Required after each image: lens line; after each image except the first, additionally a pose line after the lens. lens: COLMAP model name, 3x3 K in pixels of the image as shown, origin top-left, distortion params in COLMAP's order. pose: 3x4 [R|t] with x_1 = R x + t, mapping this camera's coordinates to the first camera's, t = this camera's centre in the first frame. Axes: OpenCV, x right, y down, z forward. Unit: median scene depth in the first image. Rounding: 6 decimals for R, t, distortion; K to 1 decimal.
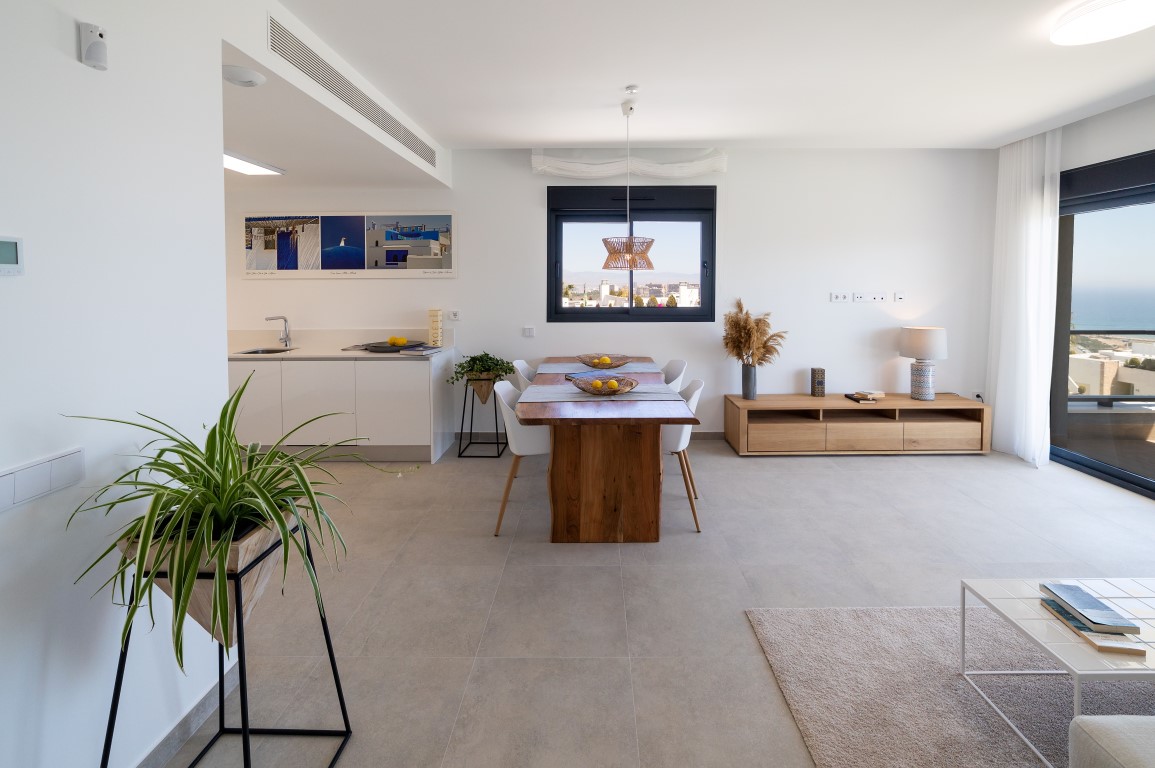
lens RADIAL K [[466.0, 0, 589.3], [0, 466.0, 301.8], [0, 0, 1]] dist [-0.002719, 0.002720]
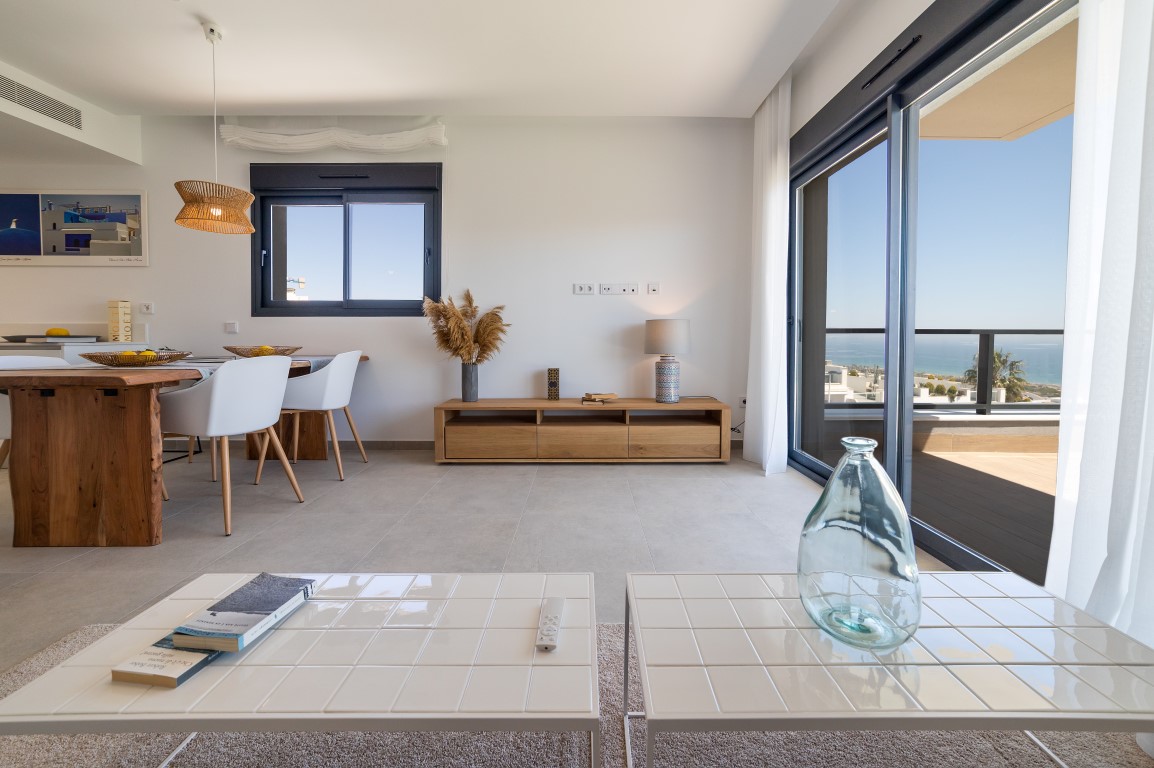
lens RADIAL K [[465.6, 0, 591.7], [0, 465.6, 345.2], [0, 0, 1]] dist [-0.002719, 0.002720]
pose [[0.999982, 0.000581, 0.006050, 0.568075], [-0.000455, 0.999783, -0.020825, 0.120413], [-0.006060, 0.020822, 0.999765, 0.122339]]
